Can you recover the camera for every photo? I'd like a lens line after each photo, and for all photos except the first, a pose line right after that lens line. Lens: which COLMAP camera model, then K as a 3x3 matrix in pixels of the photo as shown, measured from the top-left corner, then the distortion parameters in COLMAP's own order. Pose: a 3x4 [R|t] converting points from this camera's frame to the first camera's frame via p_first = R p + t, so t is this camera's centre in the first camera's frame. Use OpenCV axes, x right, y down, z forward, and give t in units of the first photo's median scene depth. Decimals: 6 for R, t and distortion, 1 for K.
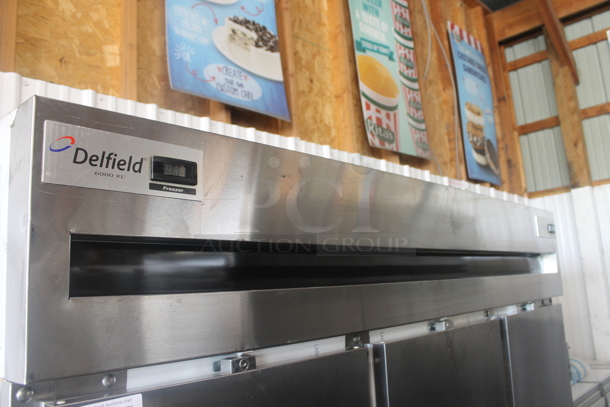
lens RADIAL K [[516.0, 0, 309.1], [0, 516.0, 209.4], [0, 0, 1]] dist [-0.158700, 0.128638]
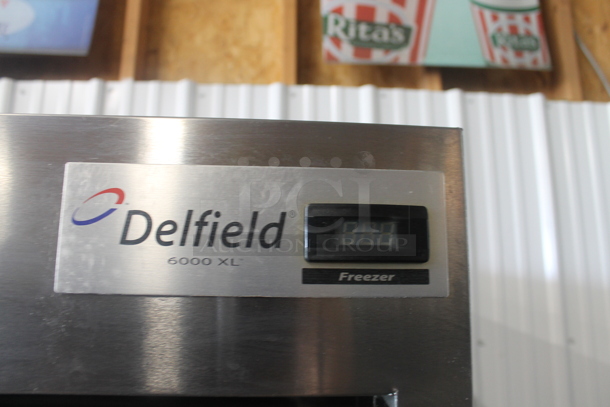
lens RADIAL K [[516.0, 0, 305.6], [0, 516.0, 201.7], [0, 0, 1]] dist [-0.158700, 0.128638]
pose [[0.744515, -0.074204, -0.663469, -0.004187], [0.064945, 0.997140, -0.038644, -0.019920], [0.664439, -0.014318, 0.747205, 0.147028]]
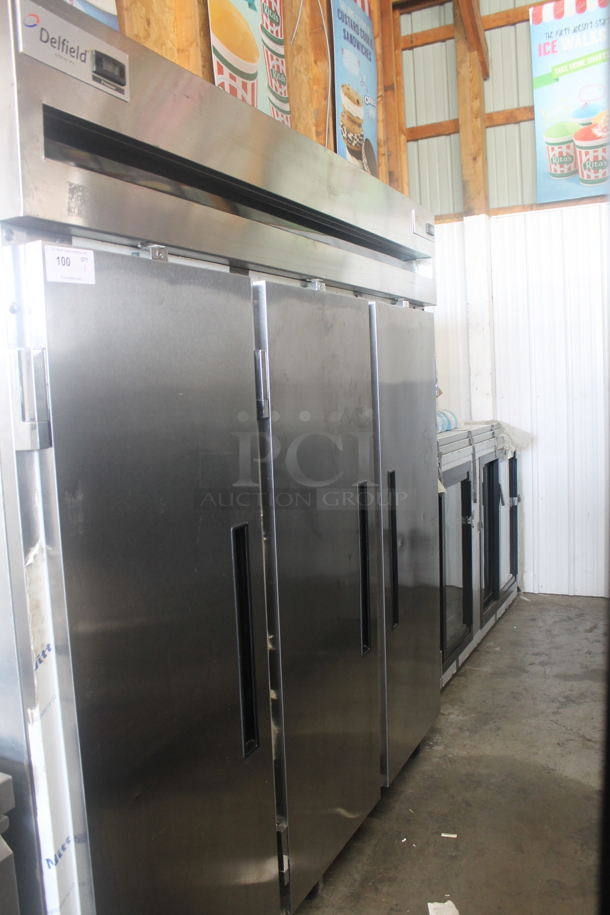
lens RADIAL K [[774.0, 0, 305.4], [0, 774.0, 465.8], [0, 0, 1]] dist [-0.158700, 0.128638]
pose [[0.960148, -0.009981, 0.279313, -0.071305], [-0.062592, 0.966300, 0.249691, 0.075580], [-0.272393, -0.257223, 0.927167, -0.193090]]
